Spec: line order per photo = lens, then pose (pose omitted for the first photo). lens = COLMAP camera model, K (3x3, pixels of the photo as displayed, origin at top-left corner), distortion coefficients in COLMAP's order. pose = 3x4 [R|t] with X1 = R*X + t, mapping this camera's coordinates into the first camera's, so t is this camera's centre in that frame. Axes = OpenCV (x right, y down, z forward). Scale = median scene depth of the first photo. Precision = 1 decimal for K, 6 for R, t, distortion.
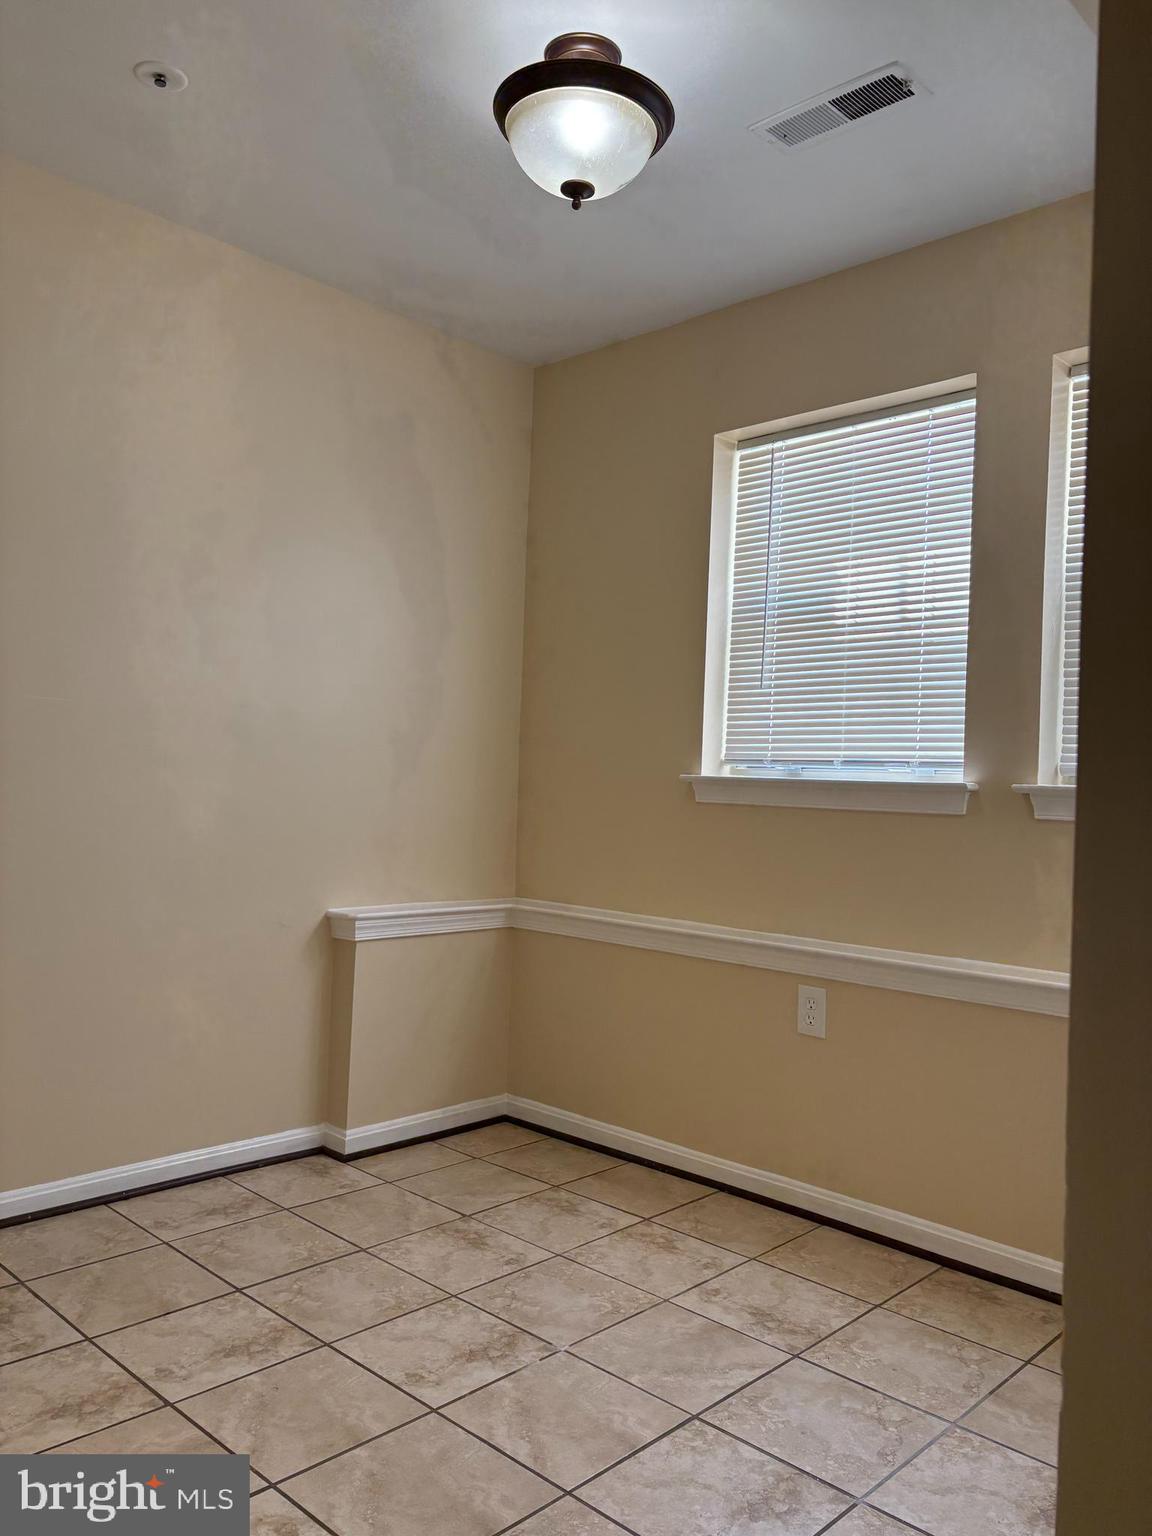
lens RADIAL K [[1161.1, 0, 576.0], [0, 1161.1, 768.0], [0, 0, 1]] dist [0.003729, -0.001354]
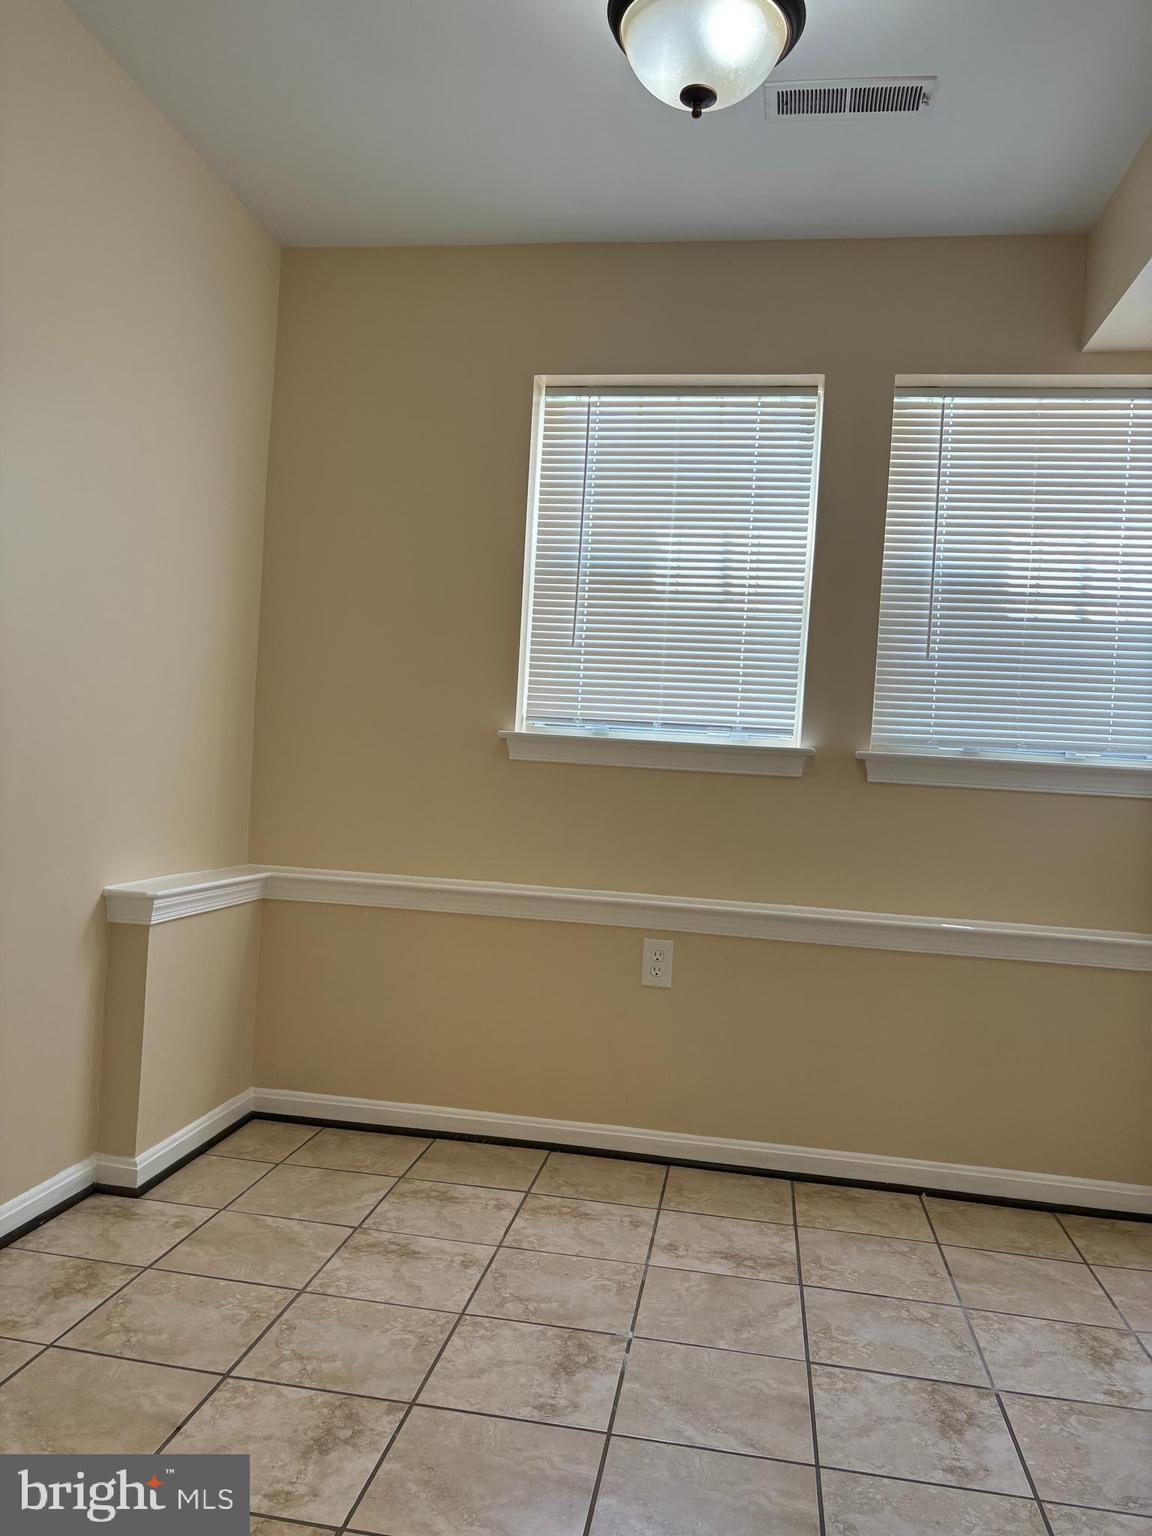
lens RADIAL K [[1149.8, 0, 572.2], [0, 1149.8, 781.3], [0, 0, 1]] dist [0.002987, 0.003976]
pose [[0.828809, 0.007462, 0.559481, -0.417321], [-0.037652, 0.998388, 0.042461, 0.005358], [-0.558263, -0.056258, 0.827755, 0.194091]]
